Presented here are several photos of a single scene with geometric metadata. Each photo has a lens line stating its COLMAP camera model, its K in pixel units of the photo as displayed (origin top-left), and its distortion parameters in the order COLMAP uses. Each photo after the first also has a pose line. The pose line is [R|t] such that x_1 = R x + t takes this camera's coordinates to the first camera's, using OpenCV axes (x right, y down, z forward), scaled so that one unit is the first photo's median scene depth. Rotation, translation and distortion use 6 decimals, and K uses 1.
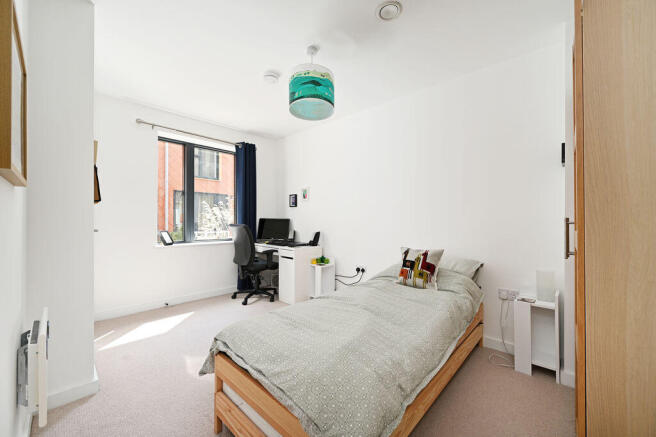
lens RADIAL K [[257.9, 0, 328.0], [0, 257.9, 218.5], [0, 0, 1]] dist [-0.000130, 0.000230]
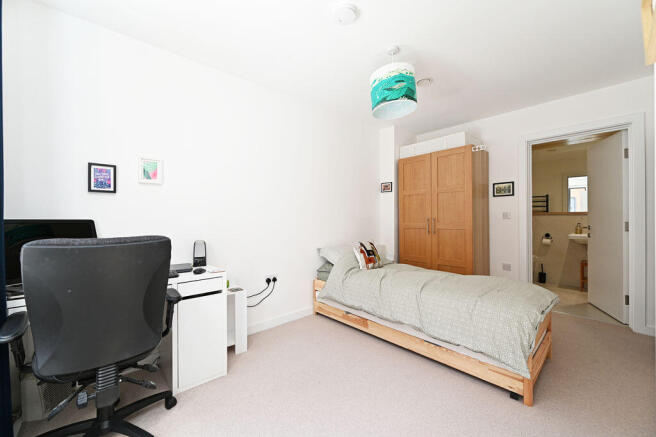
lens RADIAL K [[257.9, 0, 328.0], [0, 257.9, 218.5], [0, 0, 1]] dist [-0.000130, 0.000230]
pose [[0.071831, -0.004666, 0.997406, -0.572948], [-0.001270, 0.999988, 0.004769, -0.003805], [-0.997416, -0.001610, 0.071824, 0.622743]]
